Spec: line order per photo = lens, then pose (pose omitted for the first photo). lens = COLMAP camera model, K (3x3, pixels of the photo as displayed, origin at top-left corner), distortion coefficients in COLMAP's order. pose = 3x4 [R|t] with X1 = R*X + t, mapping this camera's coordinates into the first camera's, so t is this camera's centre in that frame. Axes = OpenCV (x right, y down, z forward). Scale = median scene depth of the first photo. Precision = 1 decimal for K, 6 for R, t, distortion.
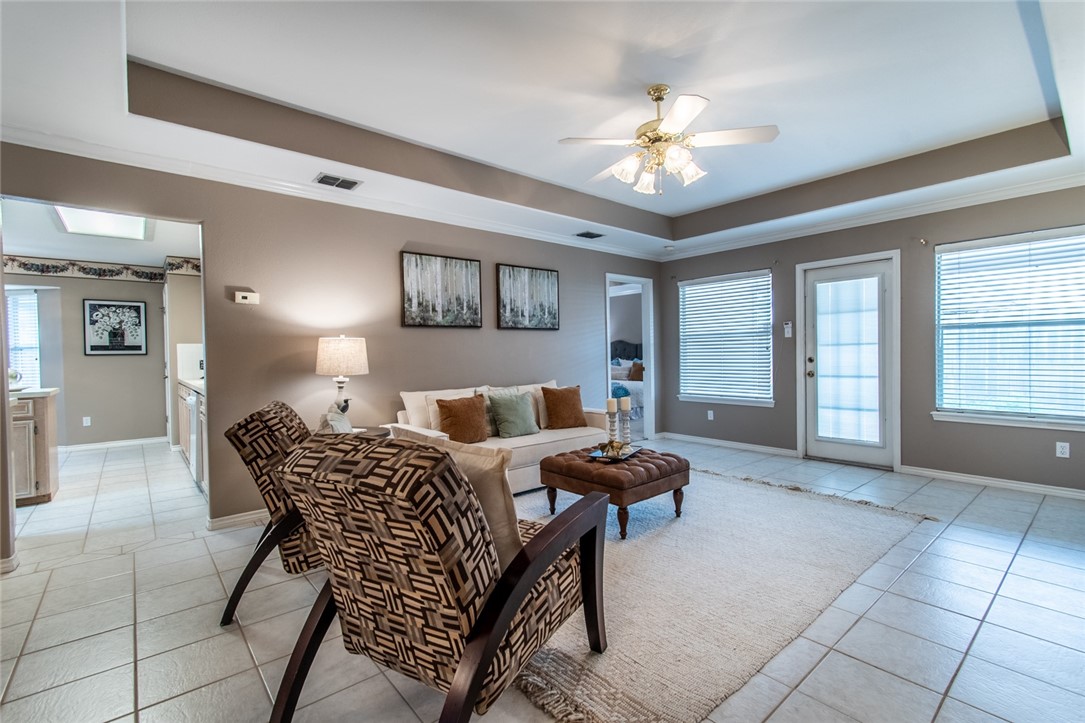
lens RADIAL K [[484.7, 0, 542.6], [0, 484.7, 360.6], [0, 0, 1]] dist [0.002957, -0.000381]
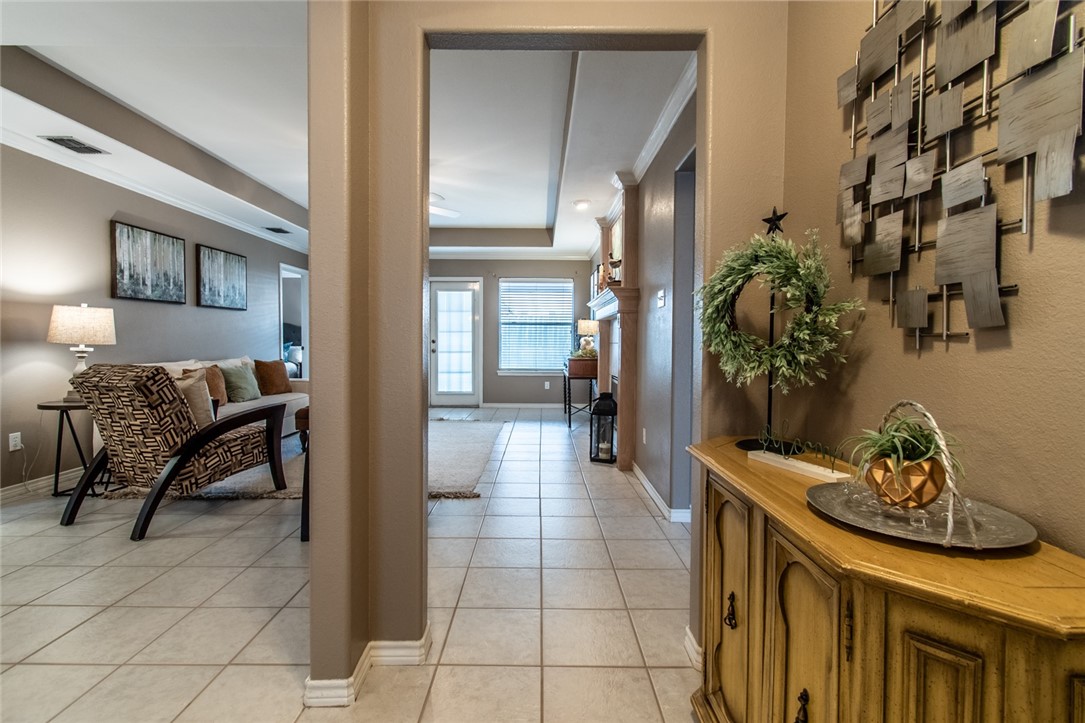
lens RADIAL K [[484.7, 0, 542.8], [0, 484.7, 349.3], [0, 0, 1]] dist [0.002957, -0.000381]
pose [[0.645205, 0.004209, 0.763998, -0.455752], [-0.003788, 0.999990, -0.002310, 0.030473], [-0.764000, -0.001404, 0.645215, -0.276097]]
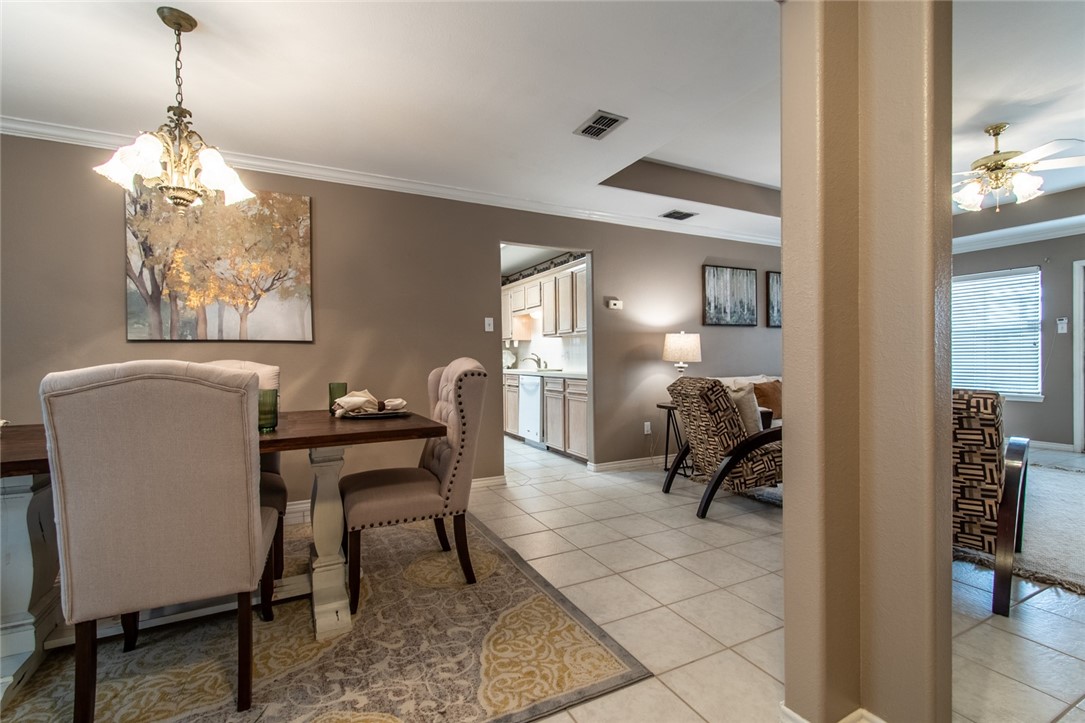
lens RADIAL K [[484.7, 0, 541.6], [0, 484.7, 361.9], [0, 0, 1]] dist [0.002957, -0.000381]
pose [[0.972772, 0.007028, -0.231656, -0.387251], [-0.008023, 0.999962, -0.003354, 0.029928], [0.231623, 0.005122, 0.972792, -0.294708]]
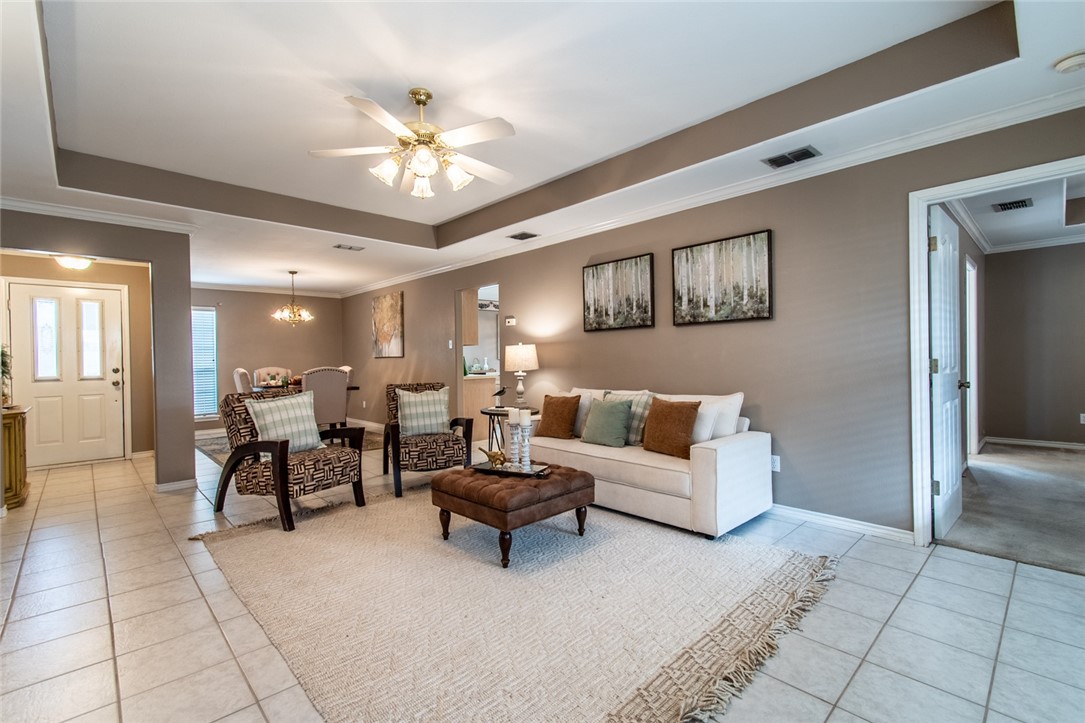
lens RADIAL K [[484.7, 0, 534.9], [0, 484.7, 359.8], [0, 0, 1]] dist [0.002957, -0.000381]
pose [[0.047174, 0.019794, -0.998691, 0.827251], [0.002411, 0.999798, 0.019929, -0.025706], [0.998884, -0.003348, 0.047117, 0.787511]]
